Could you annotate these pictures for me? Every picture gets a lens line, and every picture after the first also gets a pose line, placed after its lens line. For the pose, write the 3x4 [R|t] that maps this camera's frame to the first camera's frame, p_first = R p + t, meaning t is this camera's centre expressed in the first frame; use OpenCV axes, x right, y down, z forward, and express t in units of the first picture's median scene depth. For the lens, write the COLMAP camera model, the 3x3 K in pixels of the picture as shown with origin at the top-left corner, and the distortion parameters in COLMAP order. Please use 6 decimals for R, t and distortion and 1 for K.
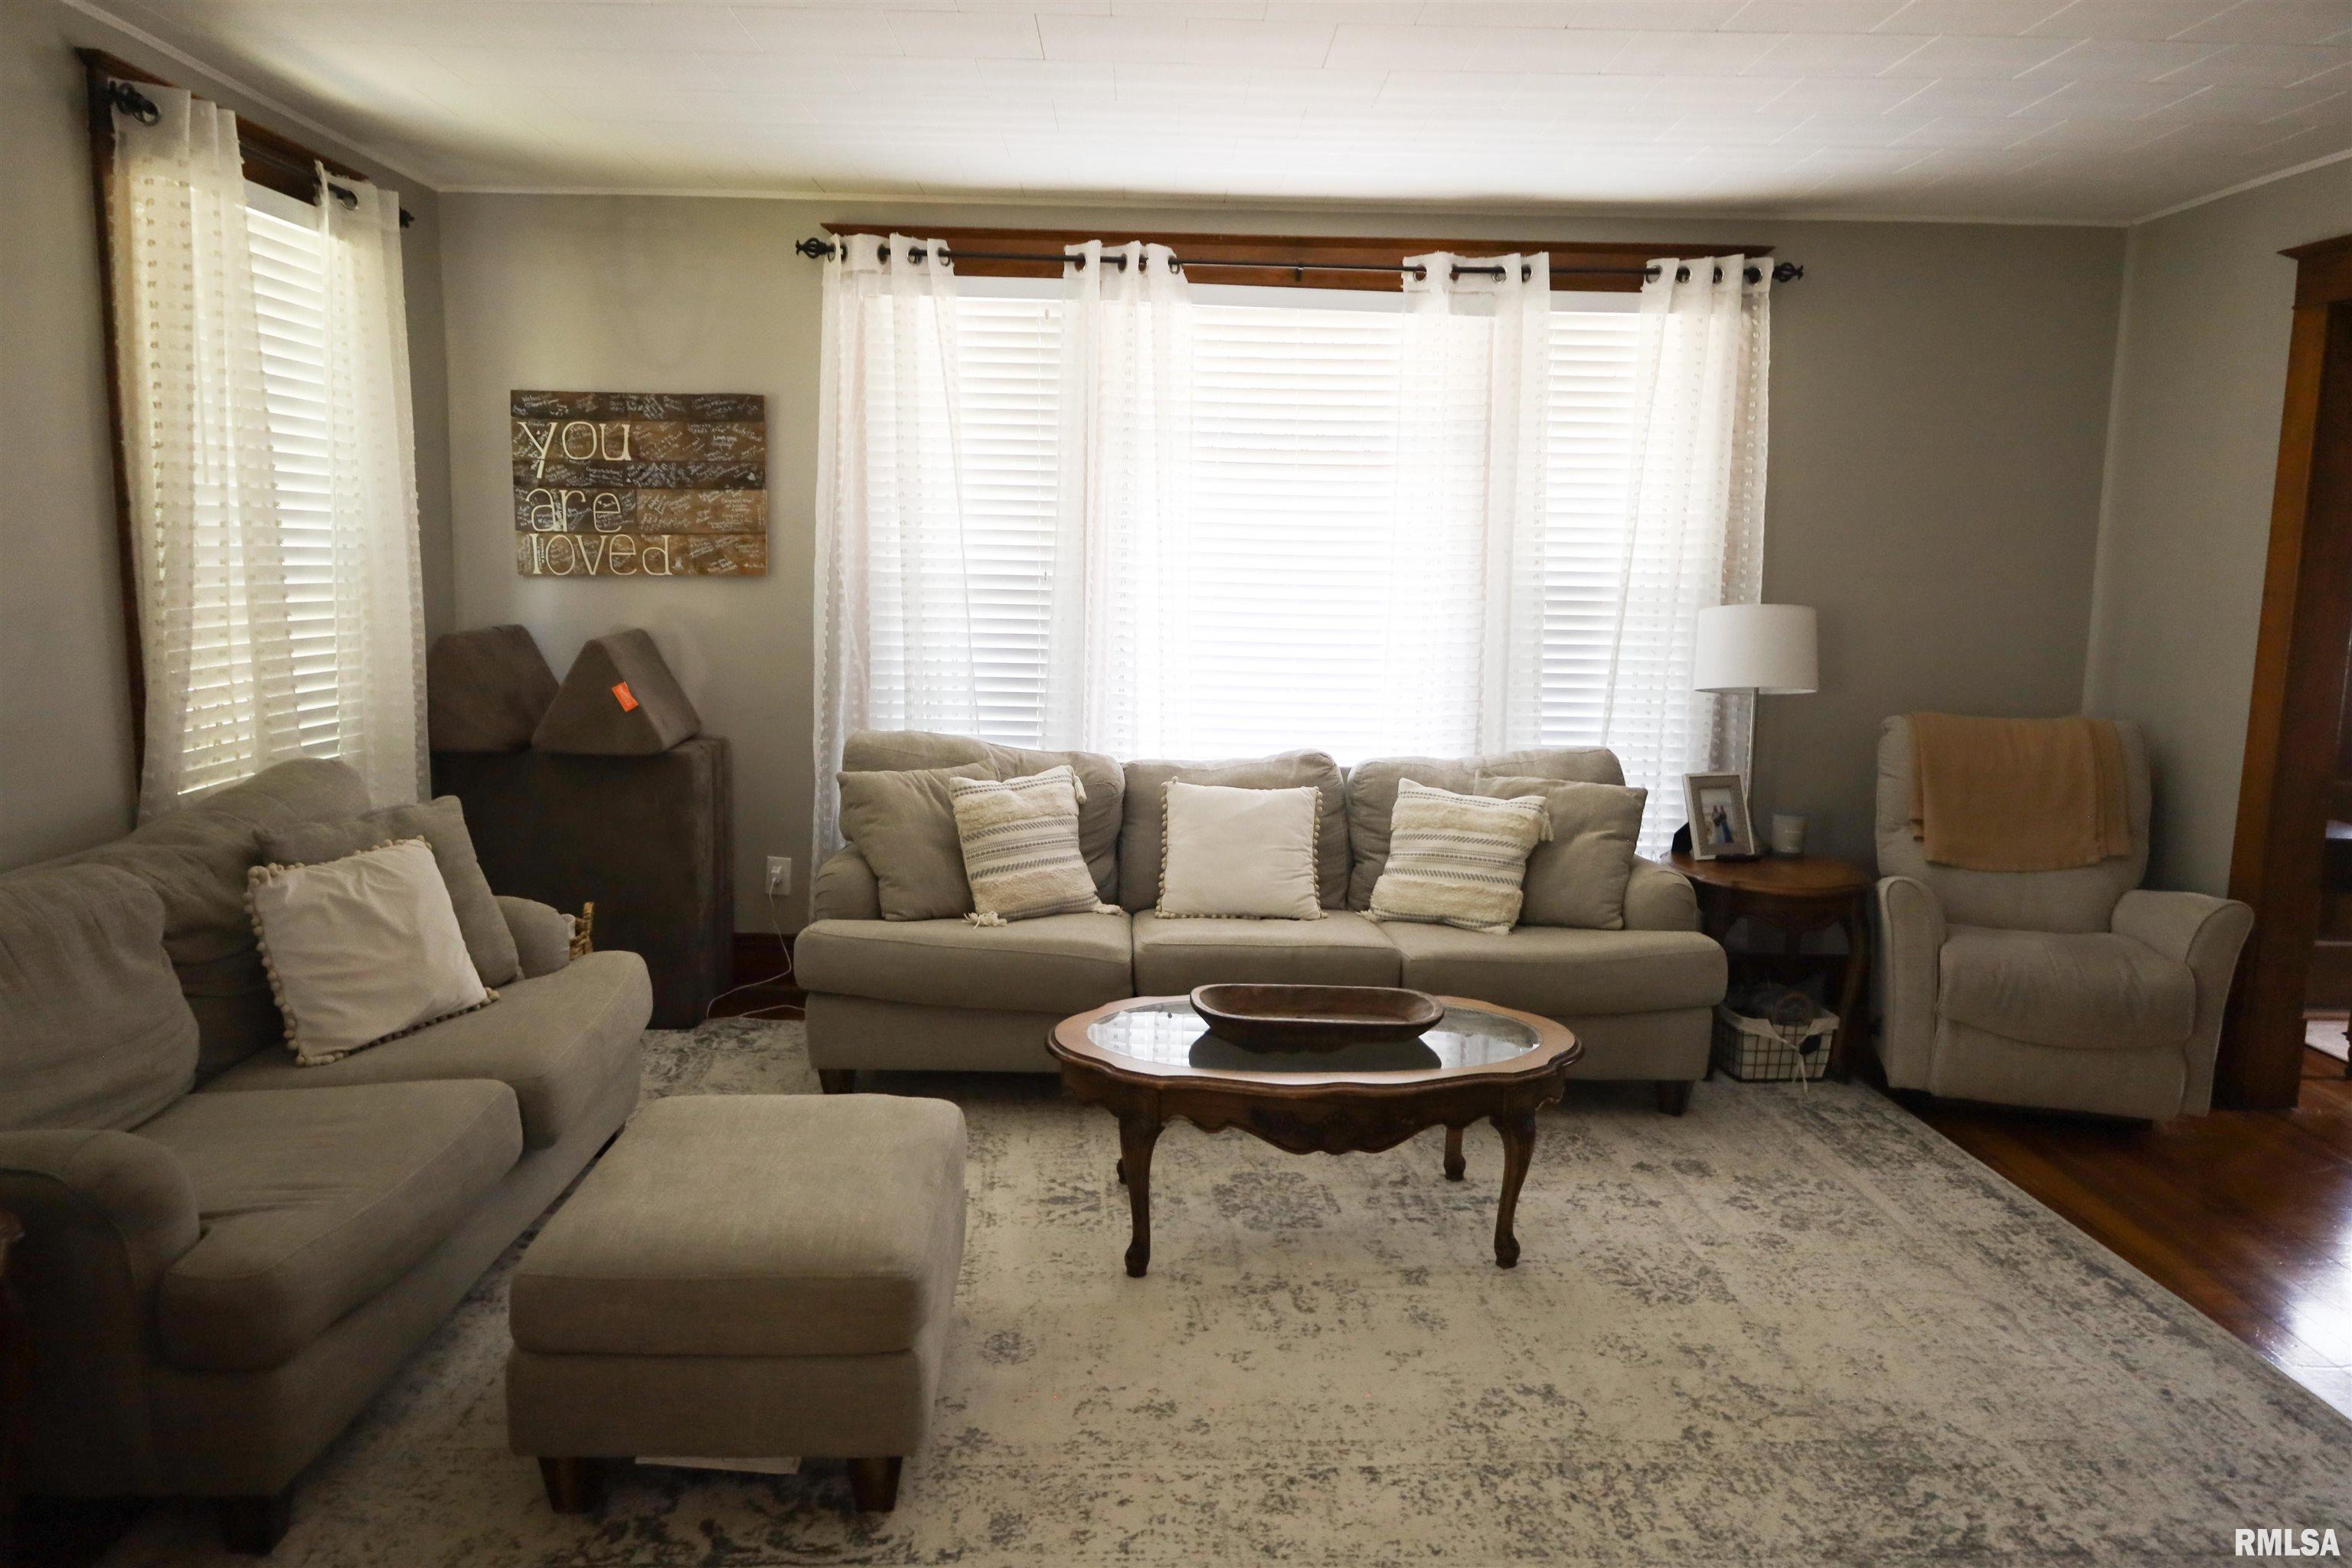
lens RADIAL K [[1667.4, 0, 1176.0], [0, 1667.4, 784.0], [0, 0, 1]] dist [-0.021592, -0.000622]
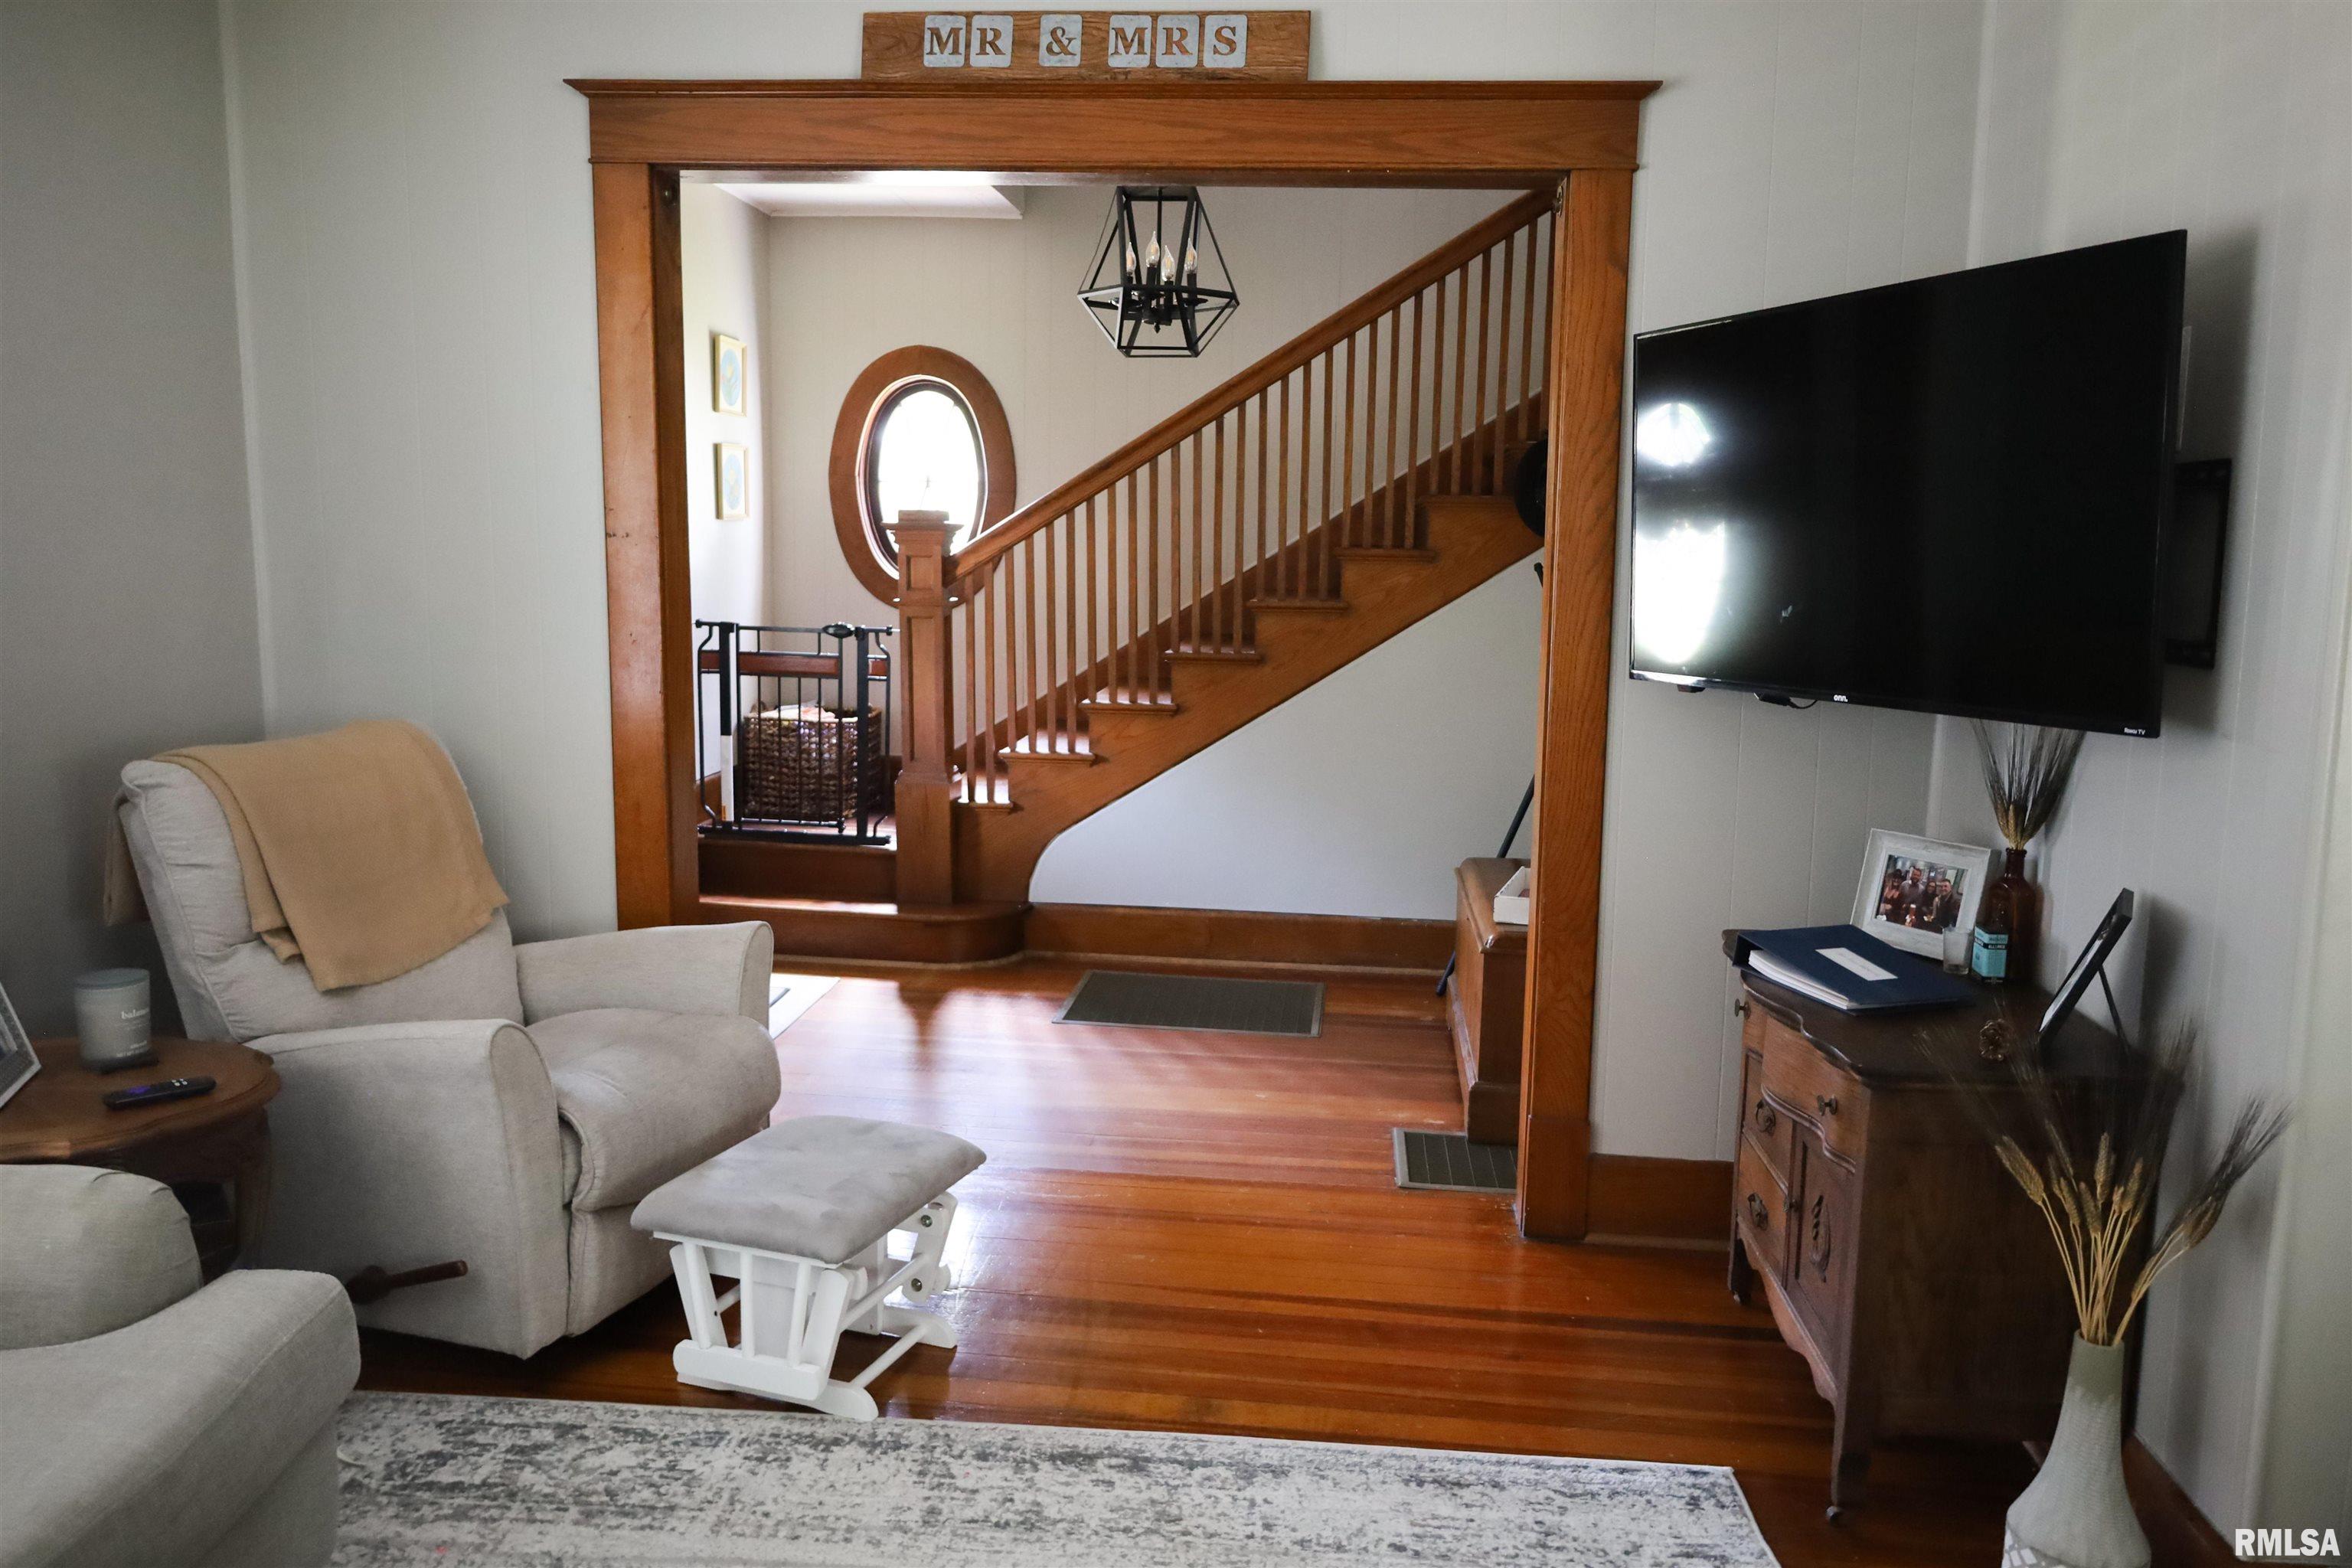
lens RADIAL K [[1667.4, 0, 1176.0], [0, 1667.4, 784.0], [0, 0, 1]] dist [-0.021592, -0.000622]
pose [[0.124997, -0.149657, 0.980805, -0.090022], [0.130393, 0.982462, 0.133292, -0.072939], [-0.983551, 0.111229, 0.142319, 0.669872]]
